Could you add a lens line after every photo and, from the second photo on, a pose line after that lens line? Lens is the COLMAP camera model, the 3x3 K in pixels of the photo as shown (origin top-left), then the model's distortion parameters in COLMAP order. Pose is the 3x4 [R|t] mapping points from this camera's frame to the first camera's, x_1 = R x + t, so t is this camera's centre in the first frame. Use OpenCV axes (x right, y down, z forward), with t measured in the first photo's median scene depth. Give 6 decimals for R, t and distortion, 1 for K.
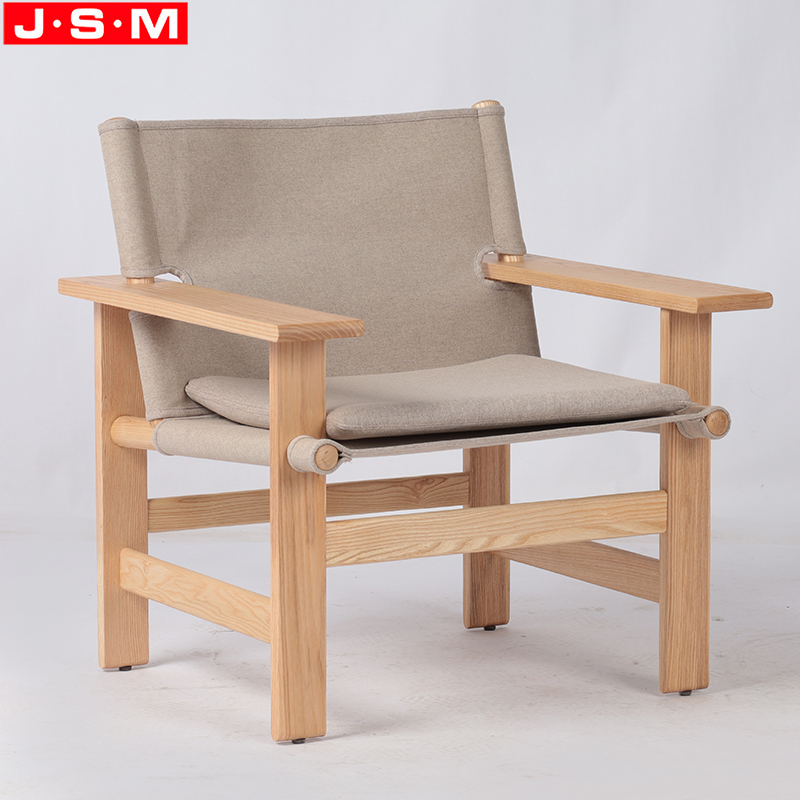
lens RADIAL K [[4182.9, 0, 400.0], [0, 4182.9, 400.0], [0, 0, 1]] dist [0.146991, -24.942641]
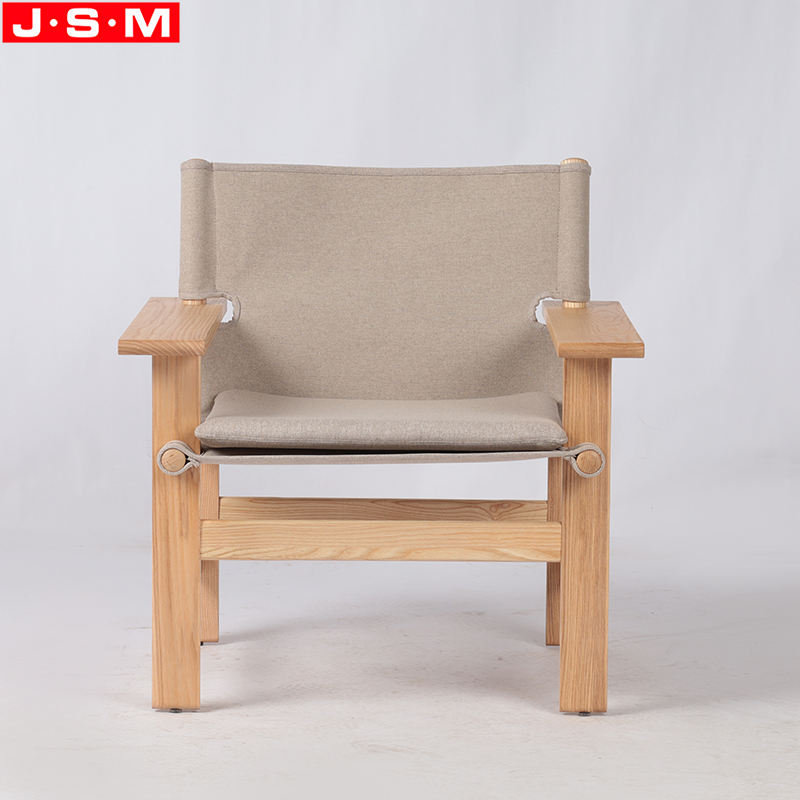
lens RADIAL K [[4182.9, 0, 400.0], [0, 4182.9, 400.0], [0, 0, 1]] dist [0.146991, -24.942641]
pose [[0.850082, 0.065494, -0.522562, 0.585545], [-0.074406, 0.997220, 0.003944, -0.010826], [0.521367, 0.035529, 0.852592, 0.060888]]
